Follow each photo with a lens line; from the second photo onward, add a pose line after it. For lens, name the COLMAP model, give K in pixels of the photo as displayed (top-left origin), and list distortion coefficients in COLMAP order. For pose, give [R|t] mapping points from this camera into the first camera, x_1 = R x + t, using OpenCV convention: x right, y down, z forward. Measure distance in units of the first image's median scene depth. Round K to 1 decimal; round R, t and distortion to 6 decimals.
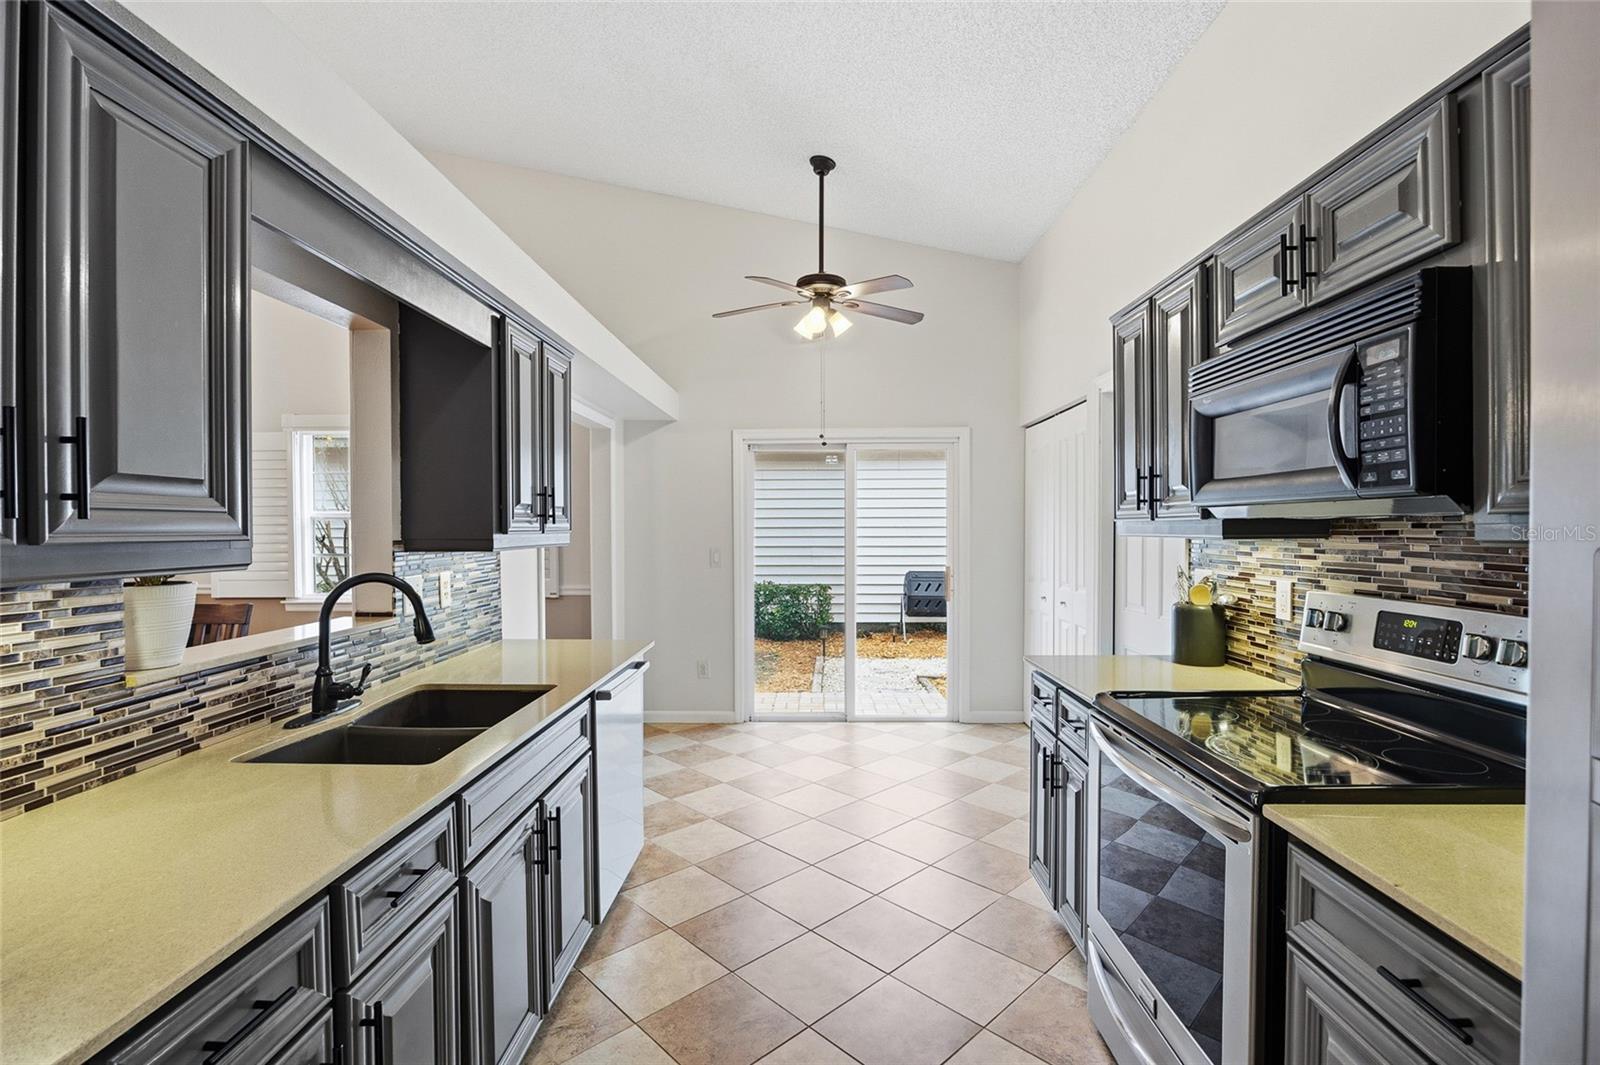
lens RADIAL K [[744.9, 0, 800.0], [0, 744.9, 532.5], [0, 0, 1]] dist [-0.000486, 0.000066]
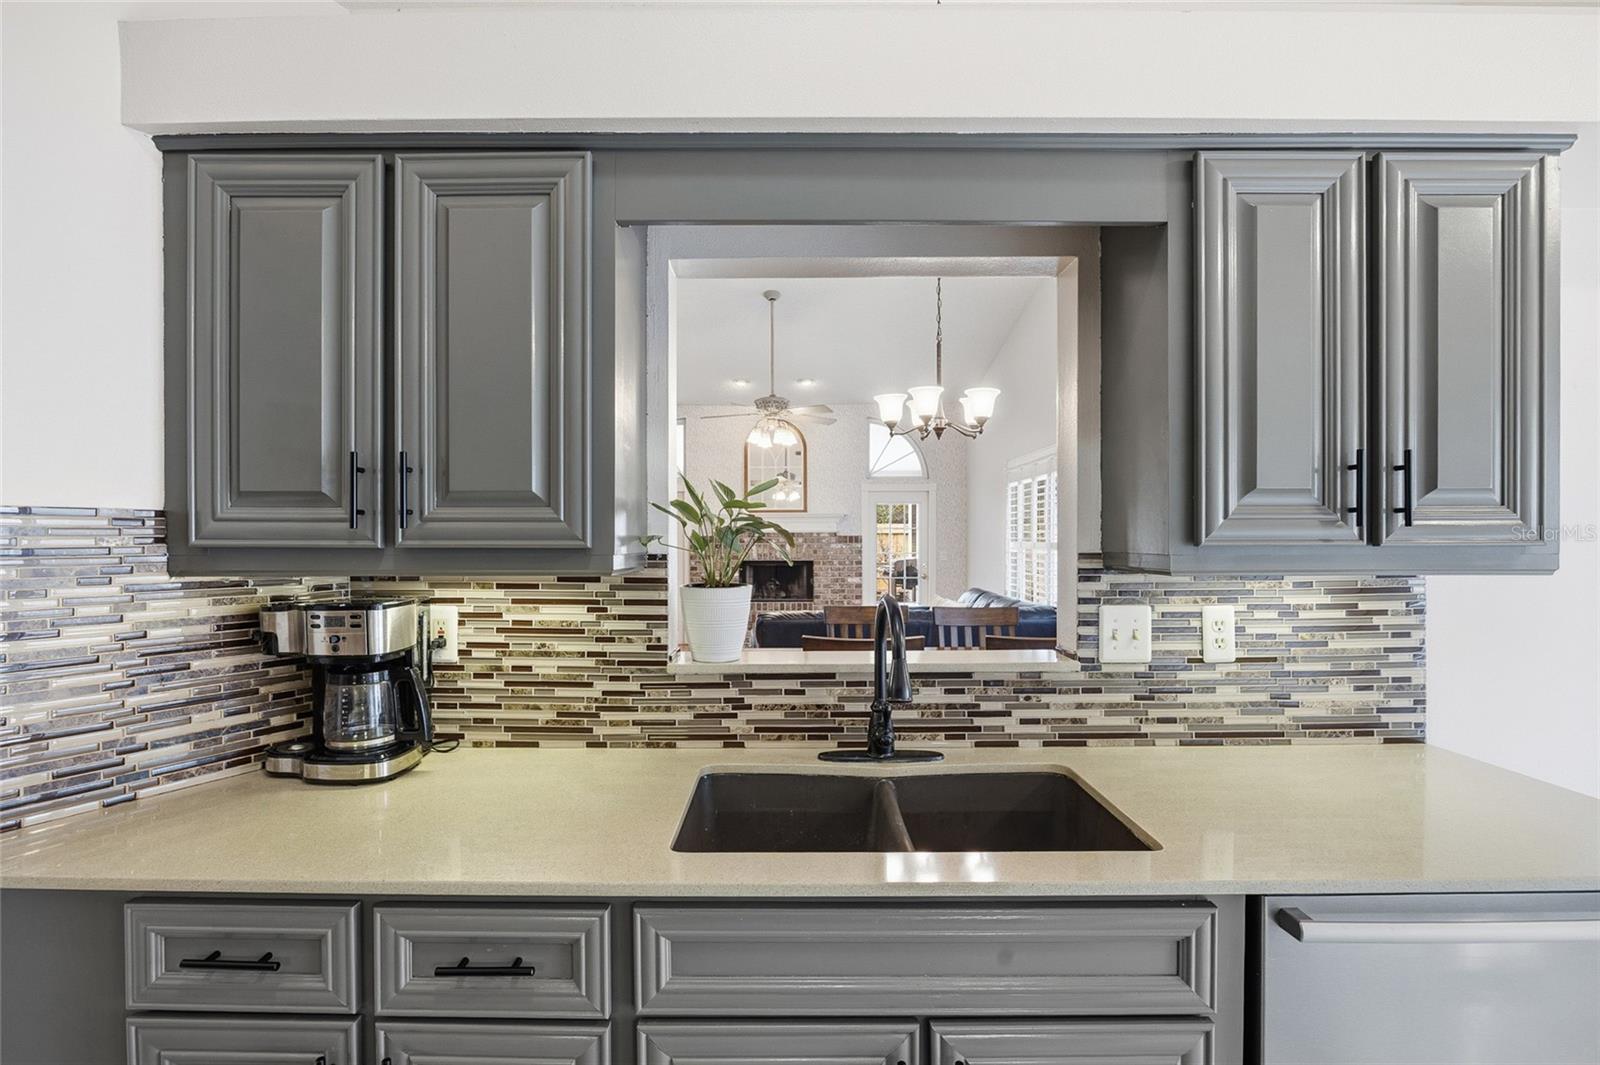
lens RADIAL K [[743.2, 0, 793.7], [0, 743.2, 543.5], [0, 0, 1]] dist [-0.014350, -0.000137]
pose [[0.011897, 0.010274, -0.999876, 0.225184], [-0.004920, 0.999936, 0.010216, -0.005778], [0.999917, 0.004798, 0.011947, 1.028336]]
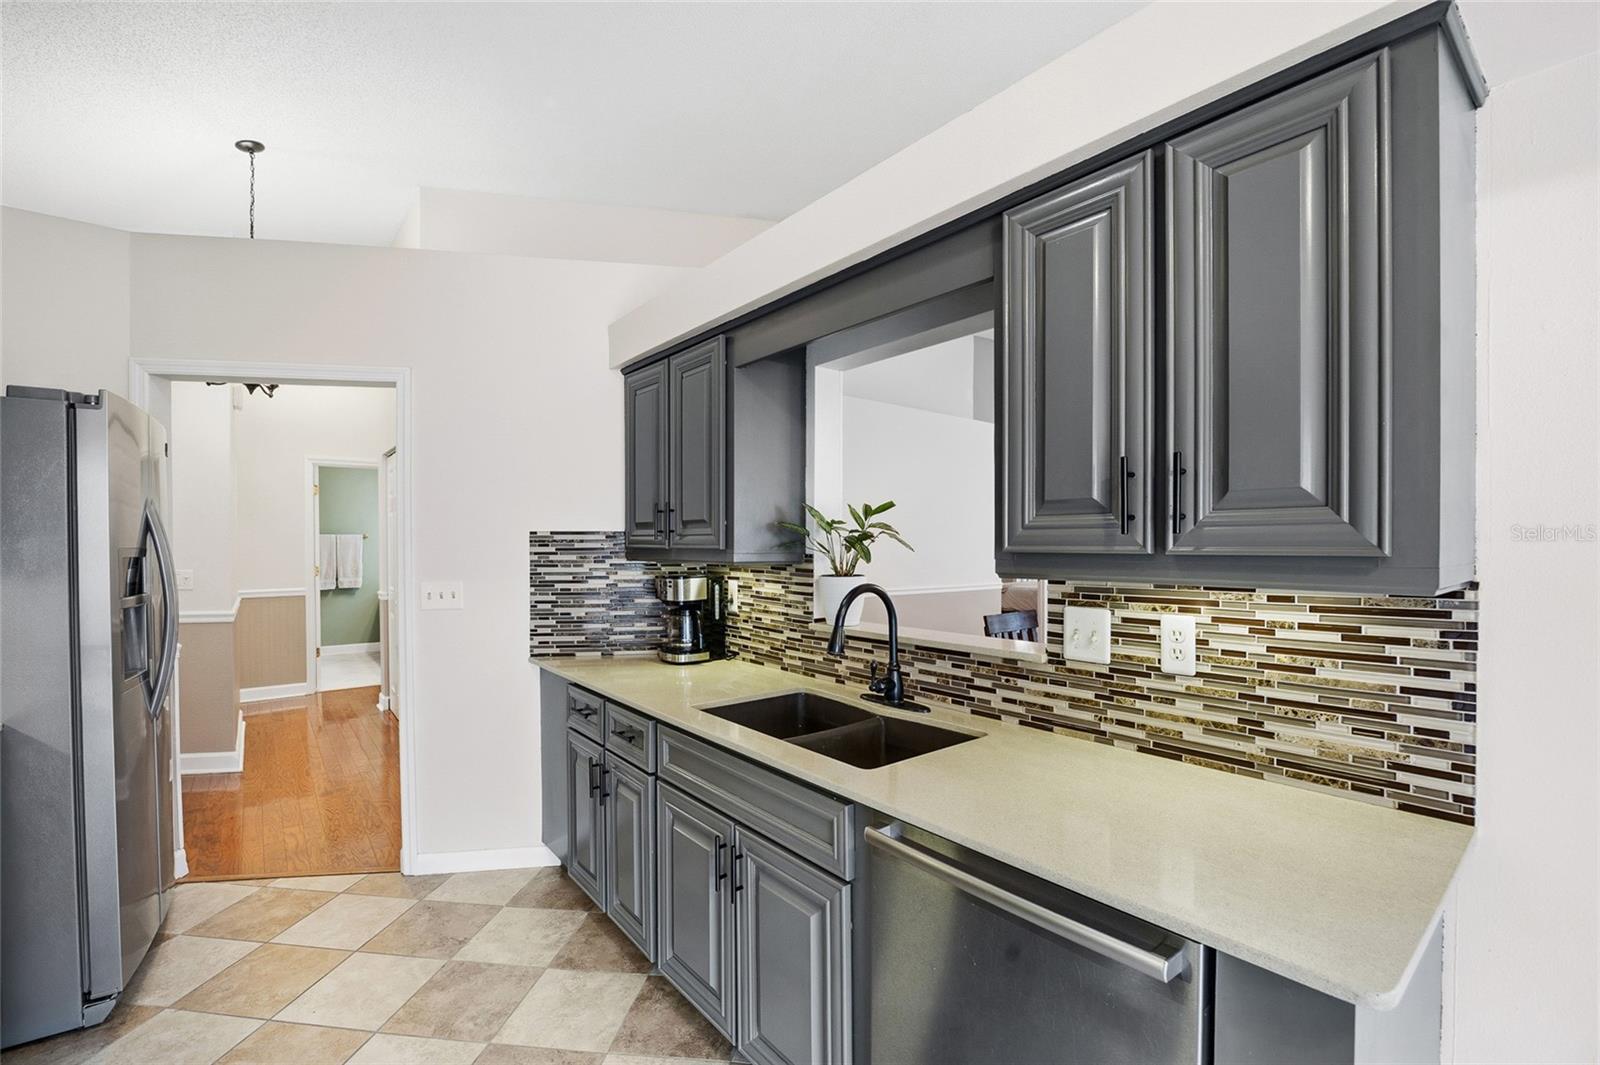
lens RADIAL K [[690.1, 0, 802.1], [0, 690.1, 550.5], [0, 0, 1]] dist [-0.015367, 0.000813]
pose [[-0.764060, 0.009694, -0.645073, 0.183591], [-0.001722, 0.999853, 0.017065, -0.013026], [0.645143, 0.014149, -0.763931, 1.986303]]
